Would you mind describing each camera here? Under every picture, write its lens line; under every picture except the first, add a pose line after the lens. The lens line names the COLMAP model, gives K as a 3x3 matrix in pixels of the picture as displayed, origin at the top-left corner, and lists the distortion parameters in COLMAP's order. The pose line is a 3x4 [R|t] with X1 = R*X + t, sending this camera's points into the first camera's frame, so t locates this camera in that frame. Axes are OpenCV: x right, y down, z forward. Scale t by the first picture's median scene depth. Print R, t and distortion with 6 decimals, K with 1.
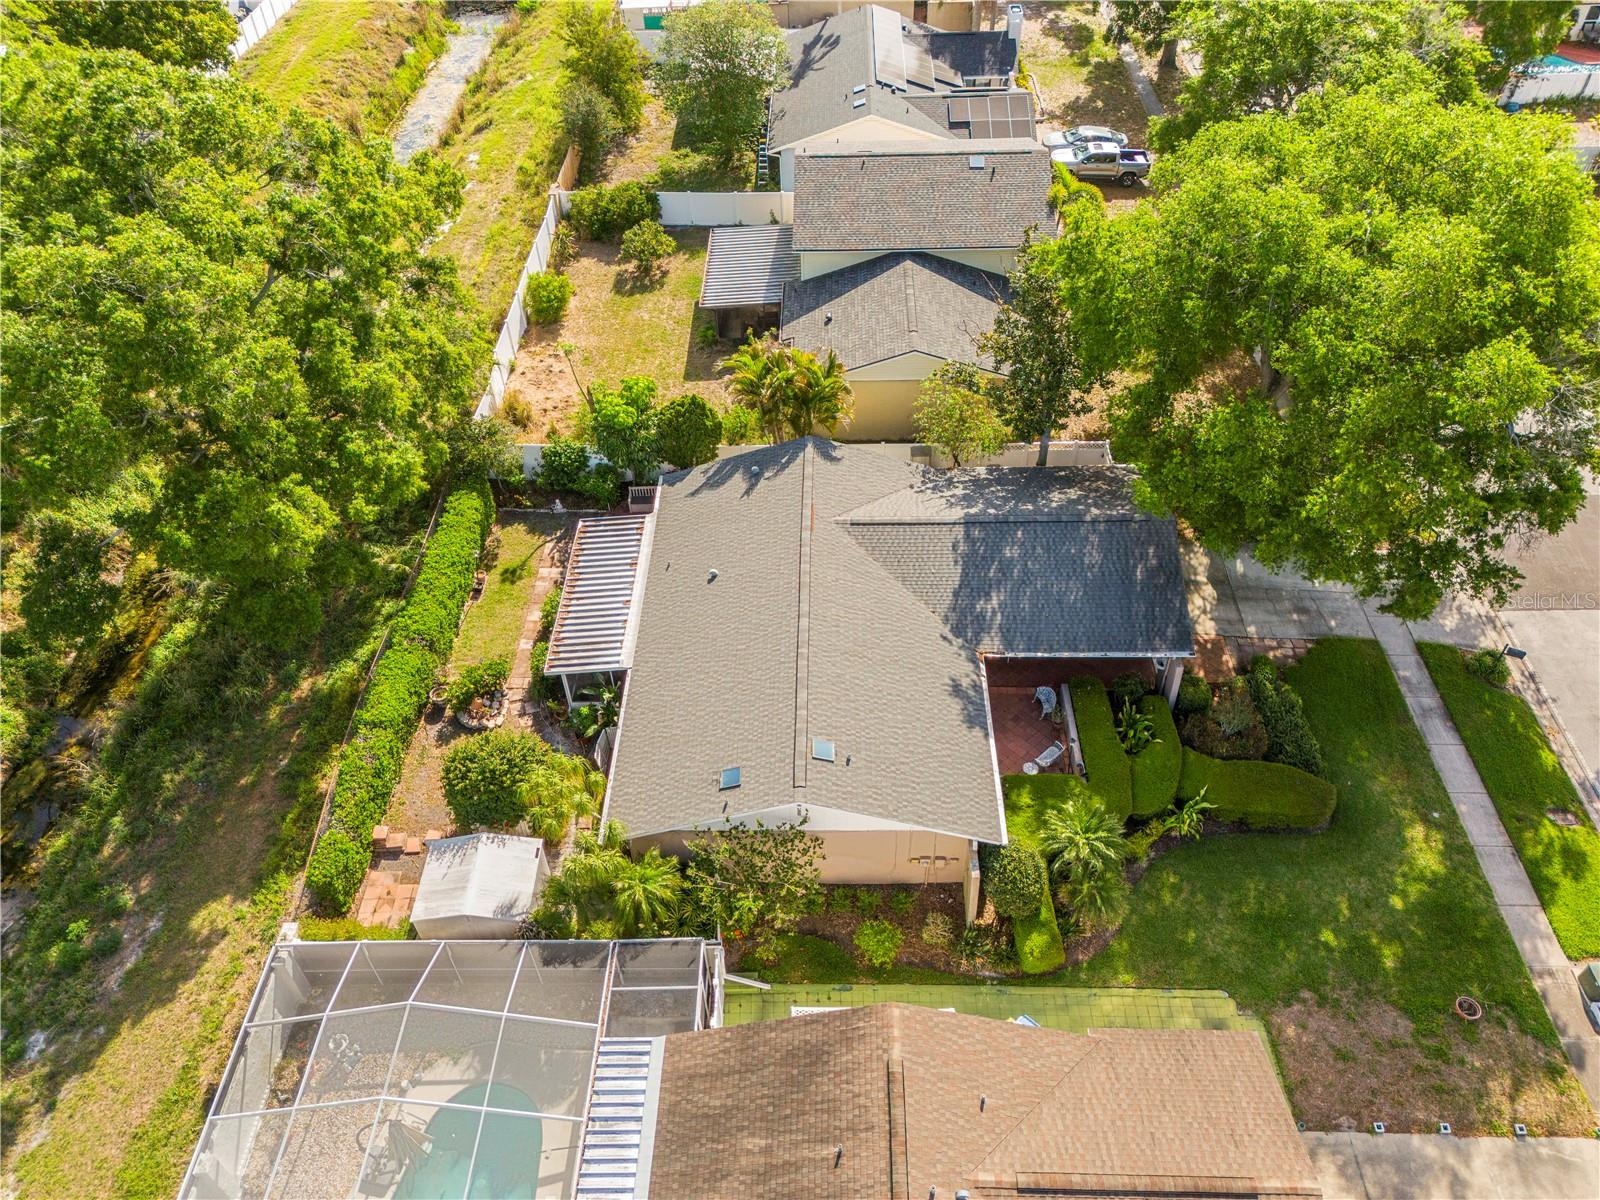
lens RADIAL K [[1158.3, 0, 800.0], [0, 1158.3, 600.0], [0, 0, 1]] dist [0.065250, -0.053210]
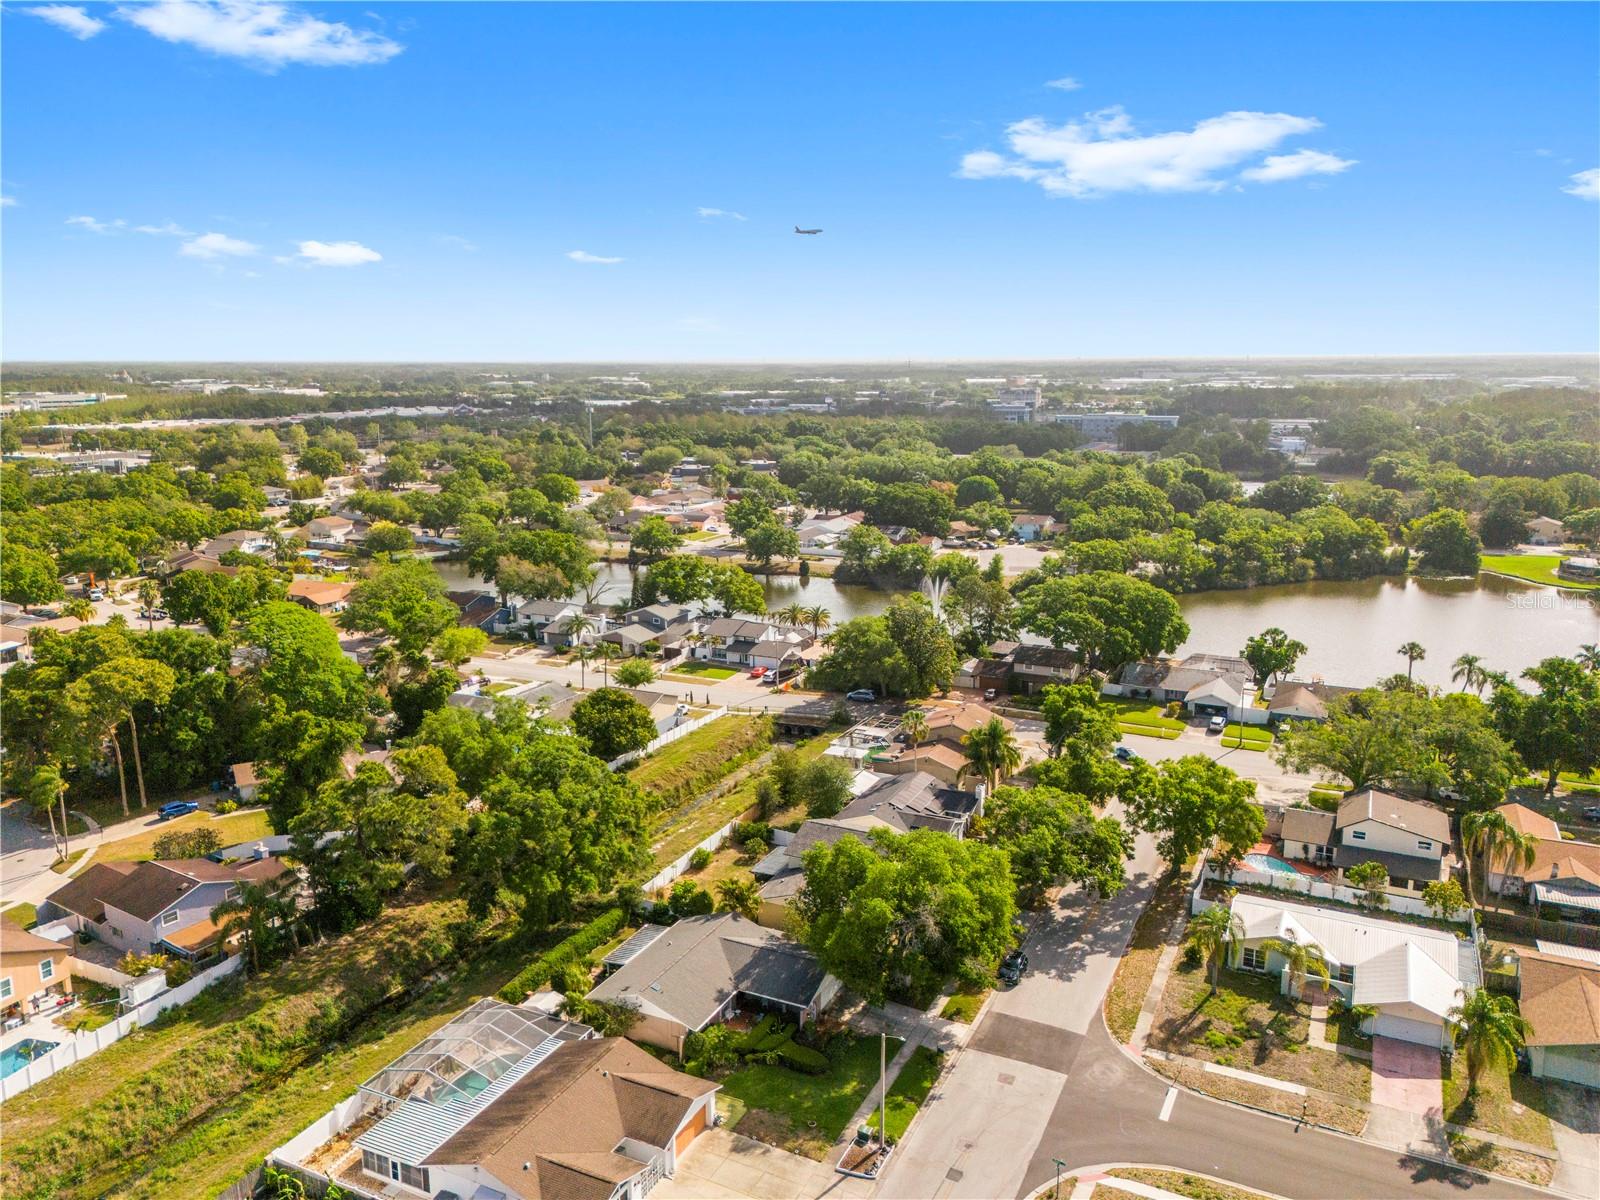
lens RADIAL K [[1158.3, 0, 800.0], [0, 1158.3, 600.0], [0, 0, 1]] dist [0.065250, -0.053210]
pose [[0.909692, 0.113840, -0.399376, 1.358899], [-0.311823, 0.822398, -0.475845, 0.588253], [0.274276, 0.557407, 0.783627, -1.721358]]
